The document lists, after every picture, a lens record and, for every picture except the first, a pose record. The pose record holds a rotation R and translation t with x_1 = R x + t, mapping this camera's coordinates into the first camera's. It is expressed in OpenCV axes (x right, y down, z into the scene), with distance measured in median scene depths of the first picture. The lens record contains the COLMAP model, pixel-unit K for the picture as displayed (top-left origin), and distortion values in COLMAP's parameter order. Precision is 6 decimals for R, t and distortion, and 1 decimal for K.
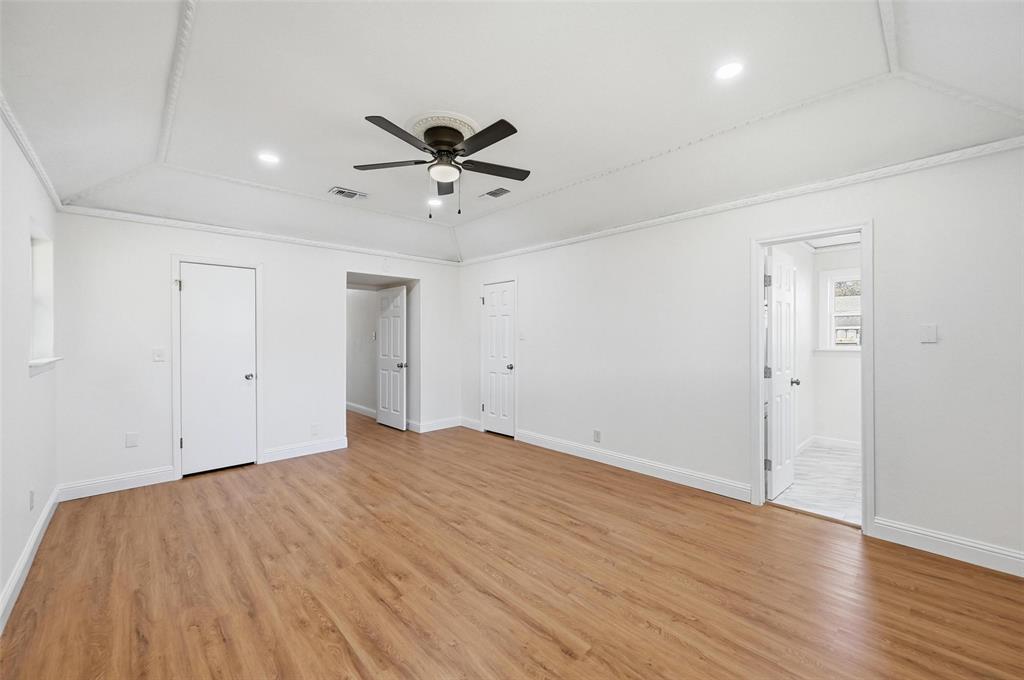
lens RADIAL K [[405.3, 0, 512.9], [0, 405.3, 338.6], [0, 0, 1]] dist [-0.001650, -0.000394]
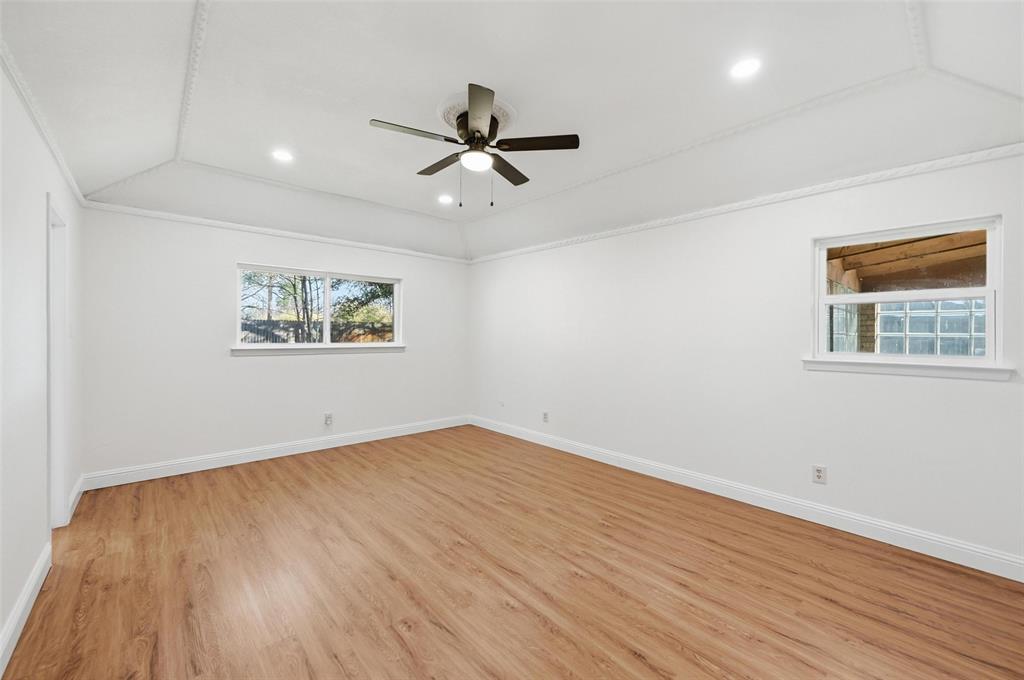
lens RADIAL K [[405.3, 0, 511.4], [0, 405.3, 337.0], [0, 0, 1]] dist [-0.001650, -0.000394]
pose [[-0.999592, -0.005623, 0.028004, -0.309554], [-0.005464, 0.999968, 0.005760, -0.007437], [-0.028036, 0.005605, -0.999591, 2.146959]]
